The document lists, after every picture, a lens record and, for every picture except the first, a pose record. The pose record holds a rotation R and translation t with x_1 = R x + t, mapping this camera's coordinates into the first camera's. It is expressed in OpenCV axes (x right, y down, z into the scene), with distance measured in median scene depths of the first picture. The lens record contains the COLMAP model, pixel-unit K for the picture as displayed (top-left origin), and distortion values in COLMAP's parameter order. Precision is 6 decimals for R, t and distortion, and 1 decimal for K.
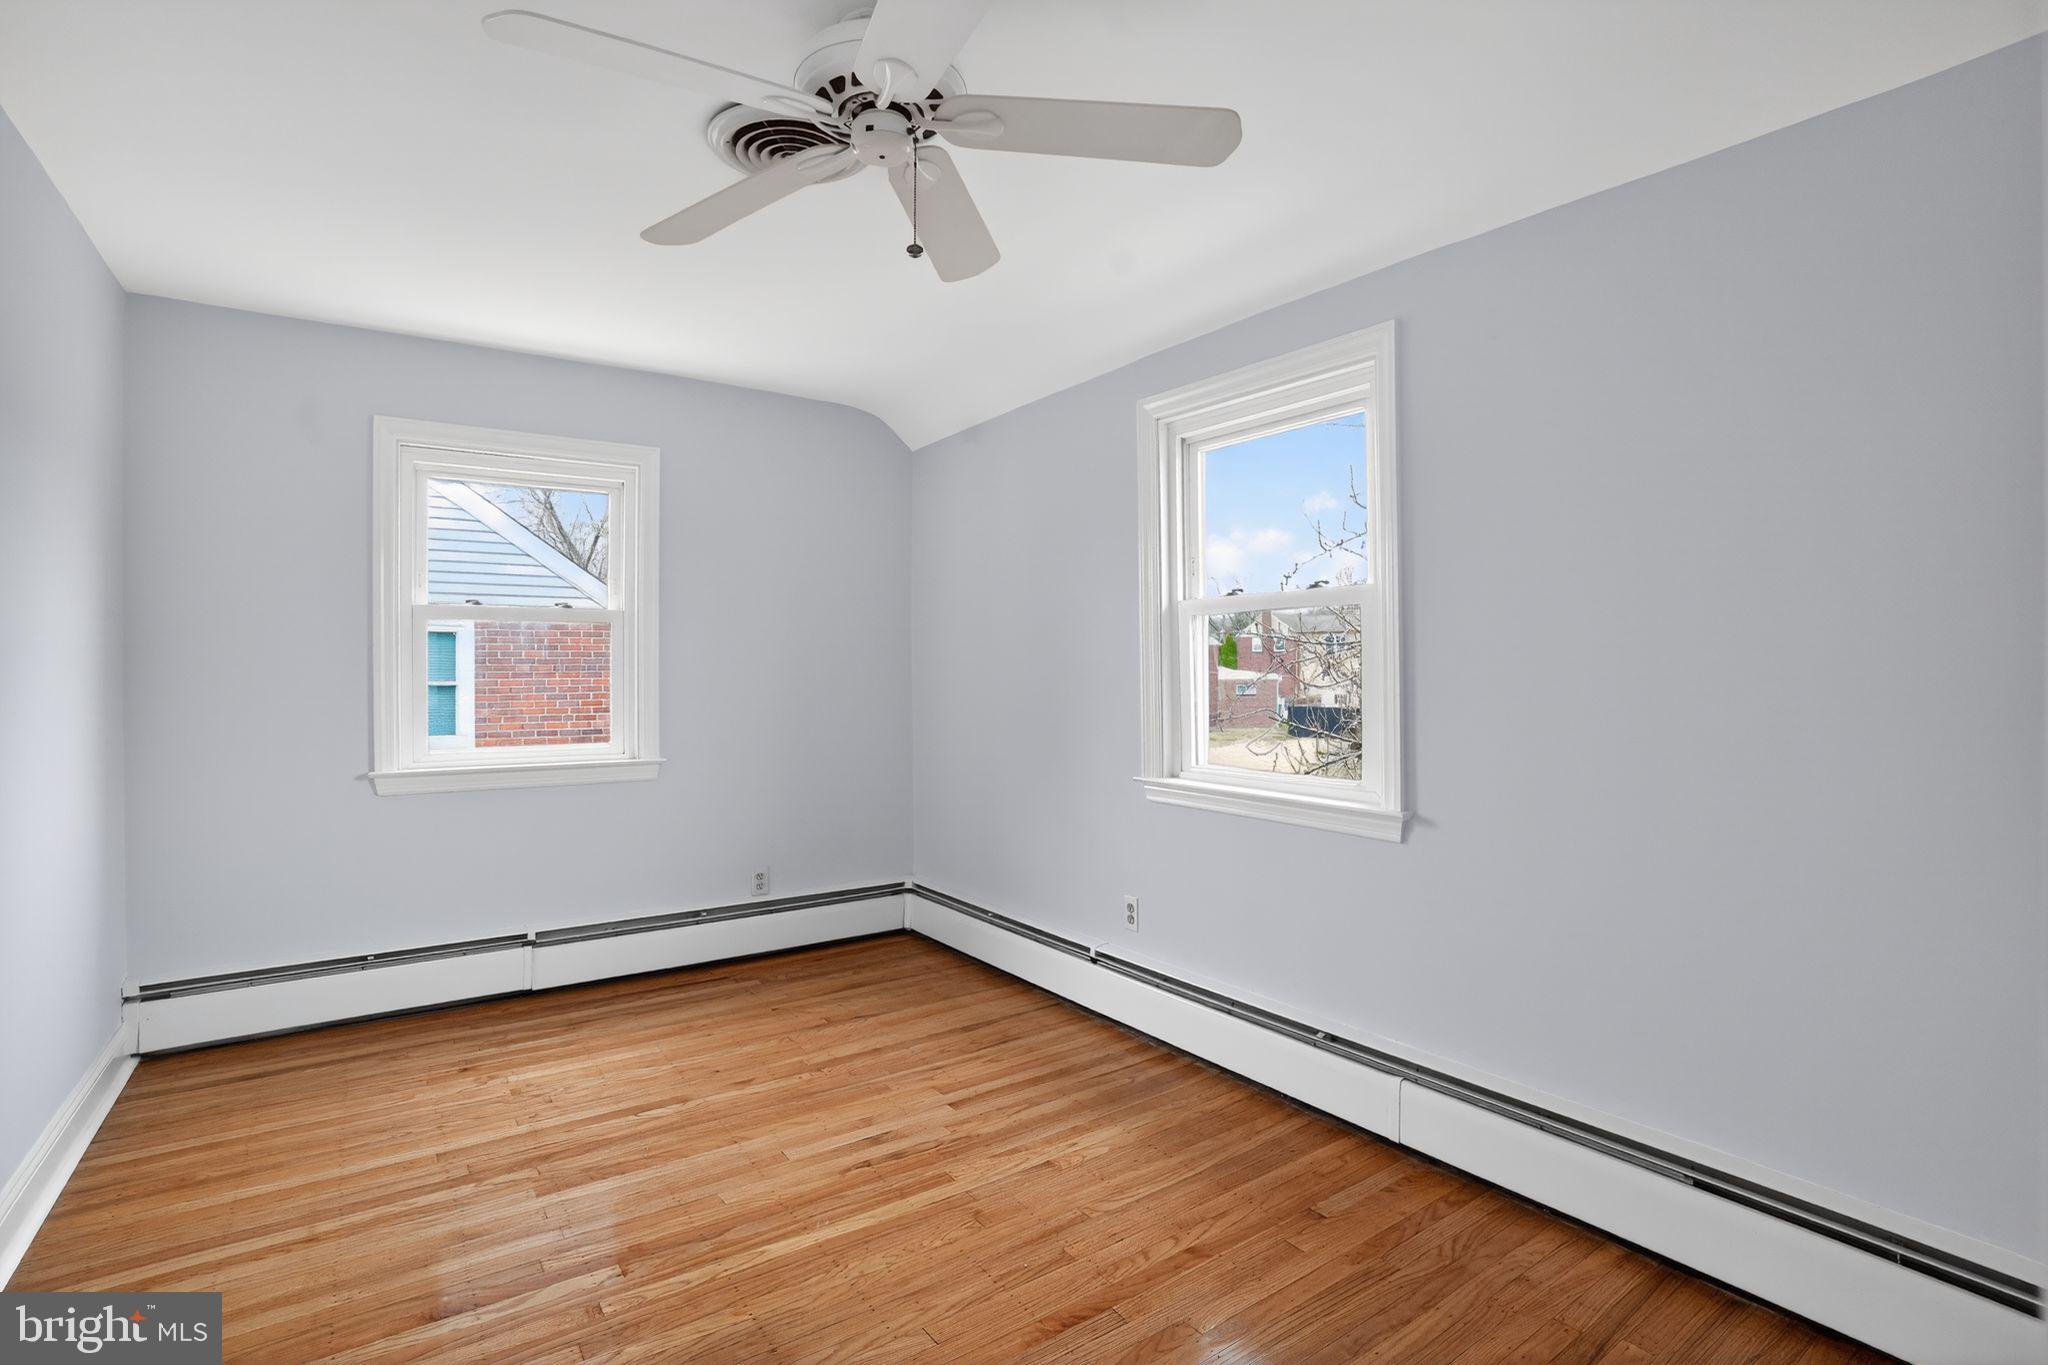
lens RADIAL K [[951.4, 0, 1022.6], [0, 951.4, 694.5], [0, 0, 1]] dist [-0.070317, 0.029596]
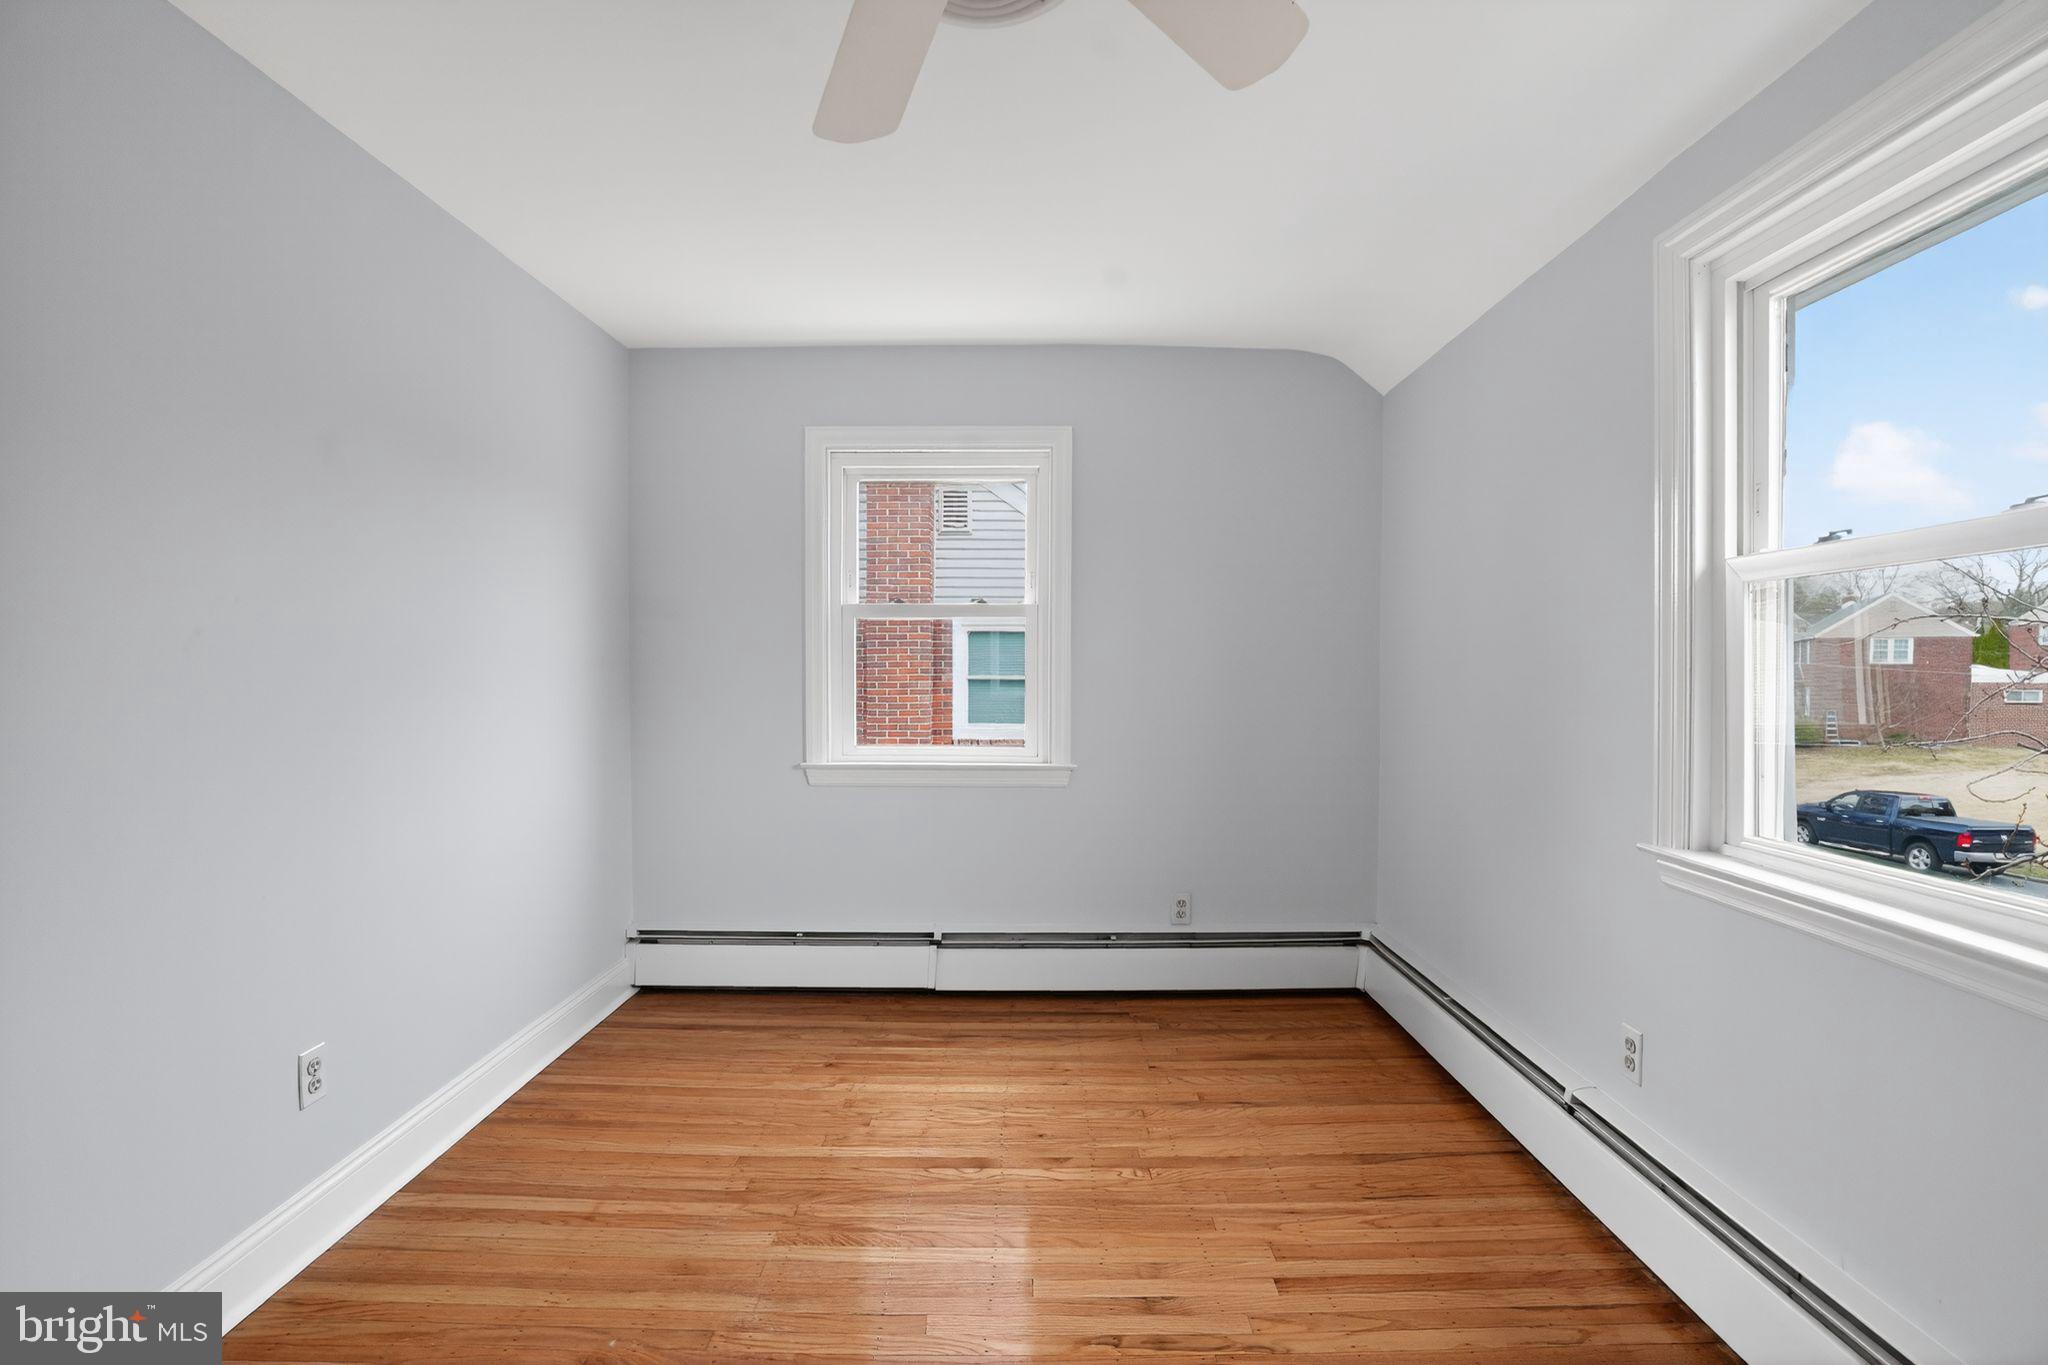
lens RADIAL K [[931.2, 0, 1040.0], [0, 931.2, 704.0], [0, 0, 1]] dist [-0.069932, 0.026768]
pose [[0.820914, 0.026507, -0.570436, 0.134491], [-0.018014, 0.999627, 0.020527, -0.011169], [0.570767, -0.006575, 0.821086, 0.287231]]
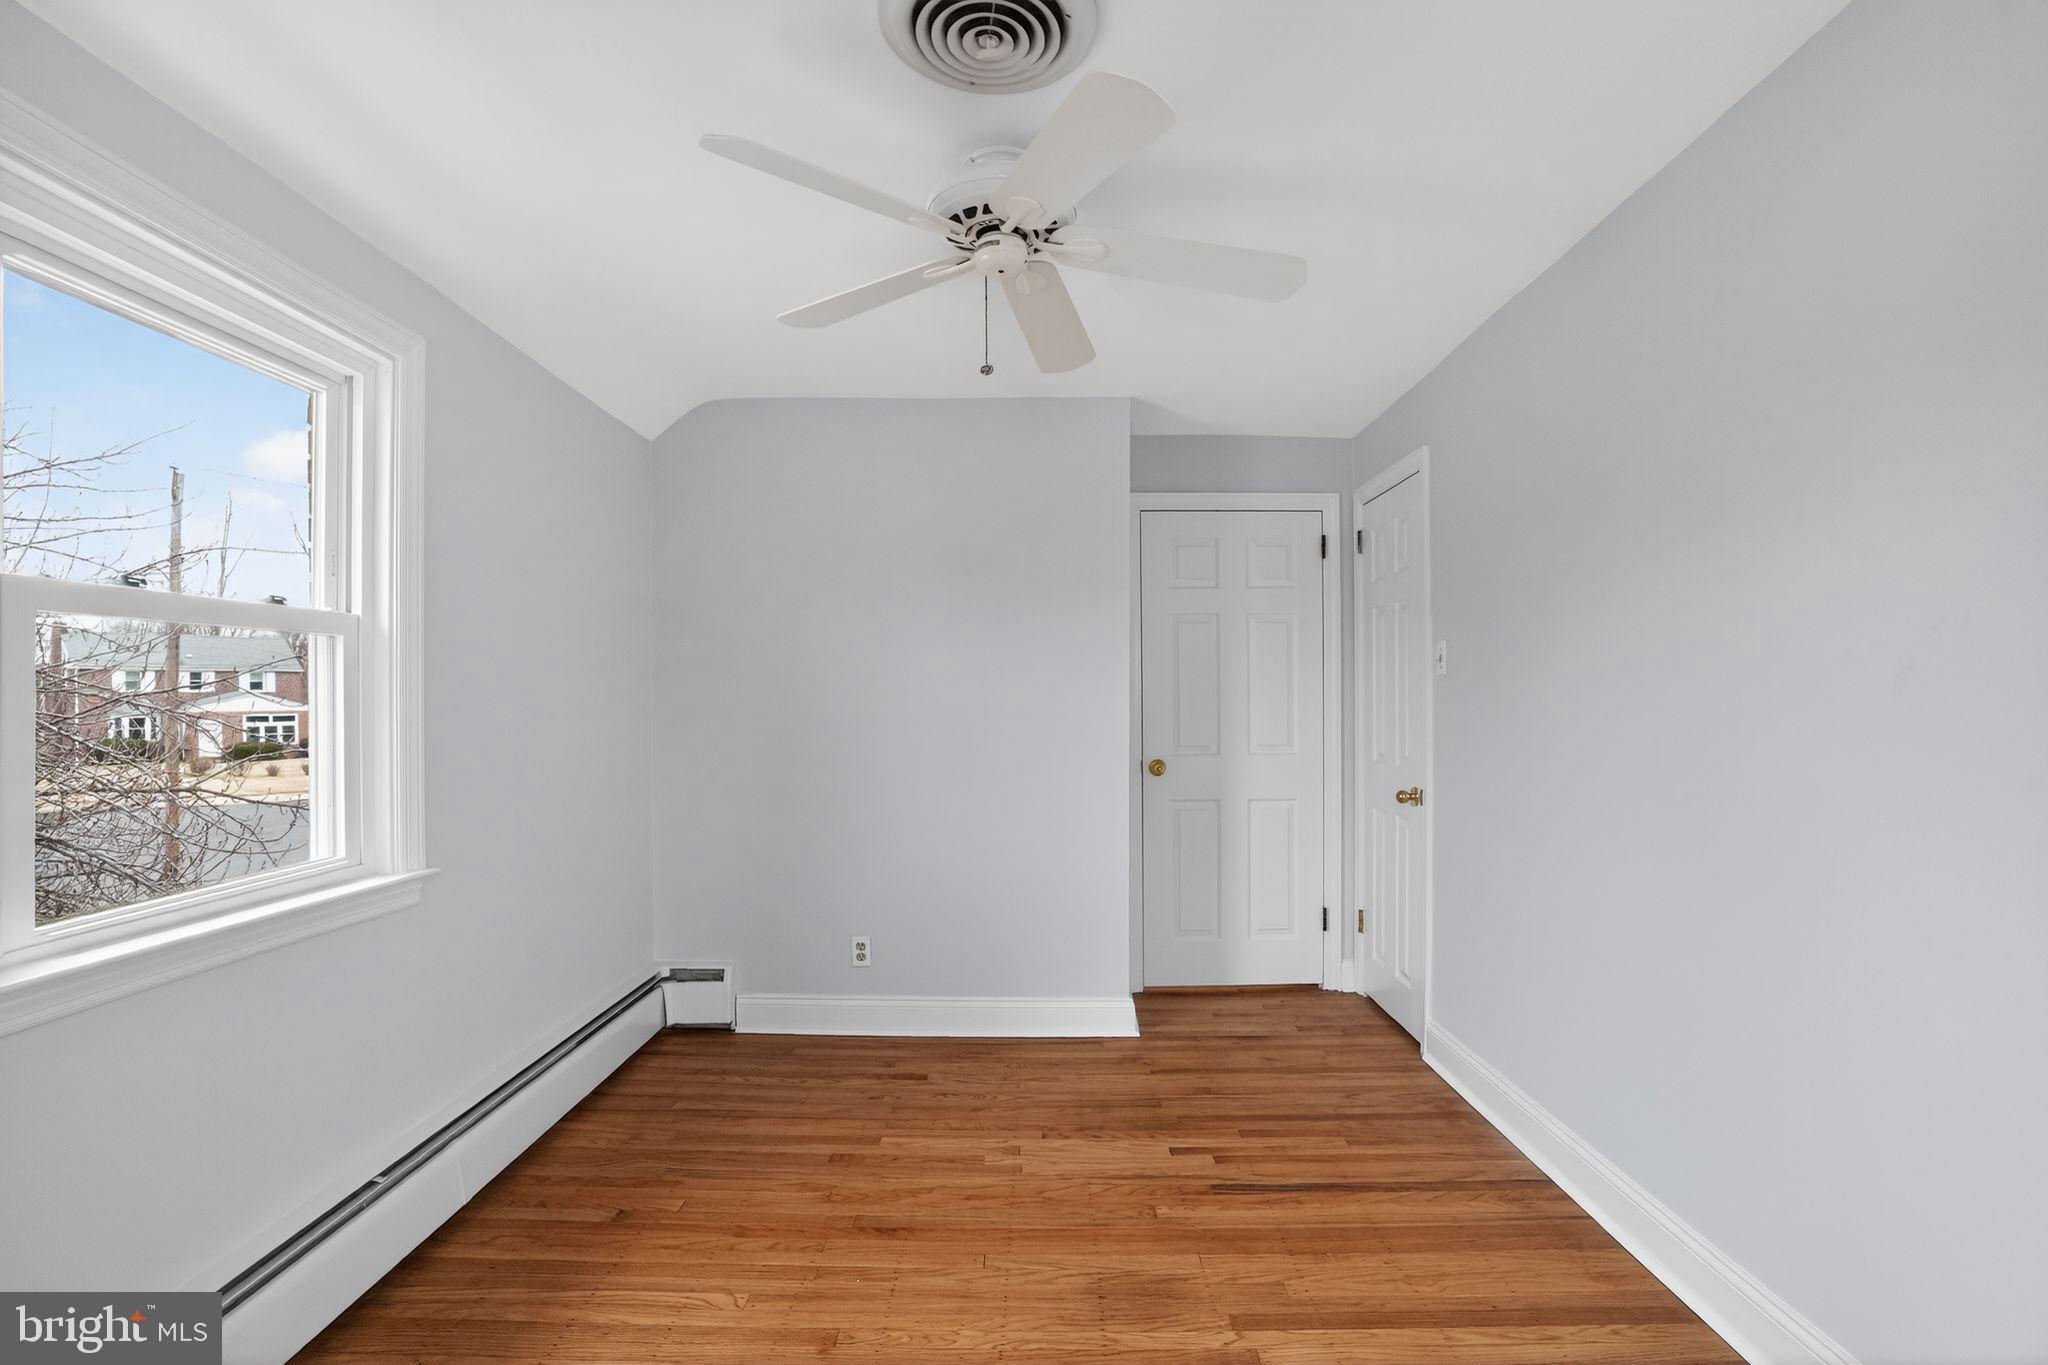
lens RADIAL K [[951.4, 0, 1022.6], [0, 951.4, 694.5], [0, 0, 1]] dist [-0.070317, 0.029596]
pose [[-0.807256, 0.009976, 0.590117, -0.476026], [0.021435, 0.999693, 0.012422, -0.034955], [-0.589812, 0.022677, -0.807222, 1.061766]]
